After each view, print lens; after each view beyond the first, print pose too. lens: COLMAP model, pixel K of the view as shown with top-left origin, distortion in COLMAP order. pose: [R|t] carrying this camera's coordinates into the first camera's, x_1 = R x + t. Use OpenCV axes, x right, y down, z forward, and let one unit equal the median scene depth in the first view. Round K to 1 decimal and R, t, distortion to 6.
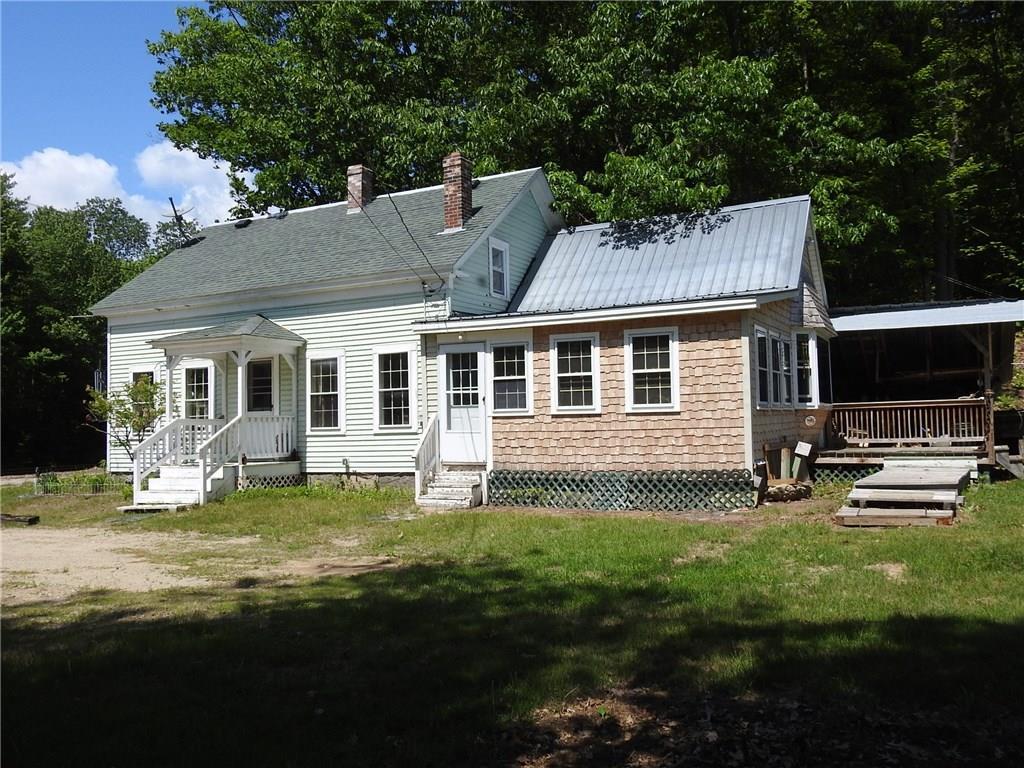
lens RADIAL K [[887.0, 0, 511.9], [0, 887.0, 385.6], [0, 0, 1]] dist [-0.003856, 0.000191]
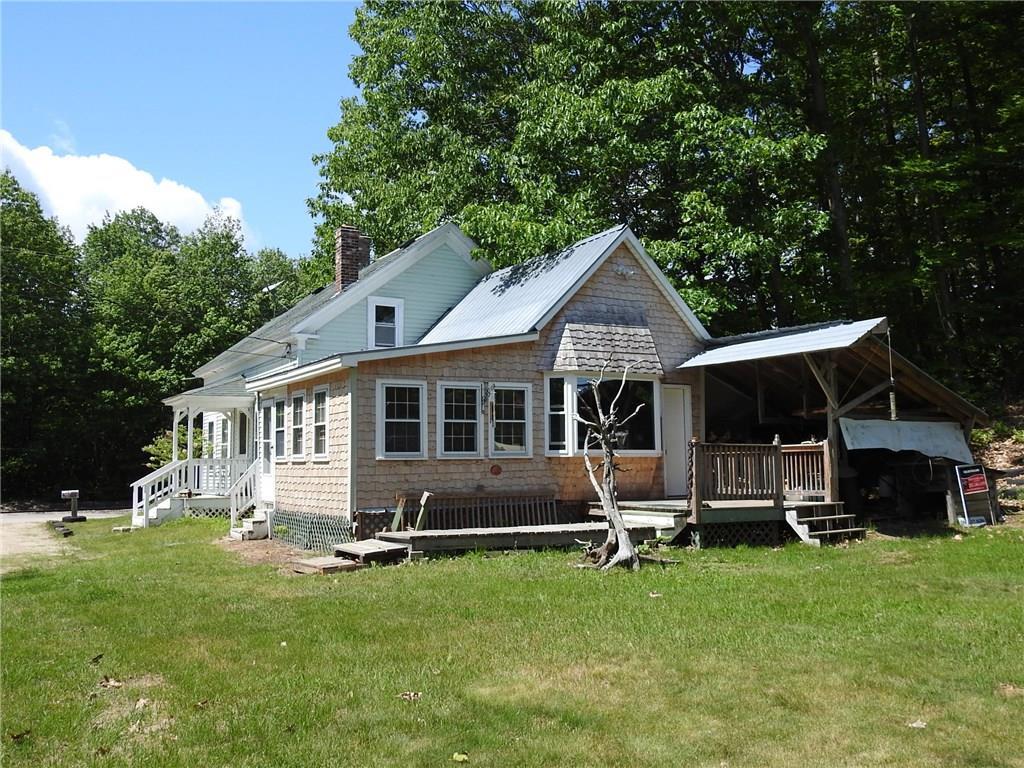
lens RADIAL K [[985.5, 0, 511.7], [0, 985.5, 381.0], [0, 0, 1]] dist [-0.002507, 0.000000]
pose [[0.835572, -0.035504, -0.548233, 0.869934], [0.019804, 0.999208, -0.034526, -0.019399], [0.549024, 0.017991, 0.835613, 0.086816]]
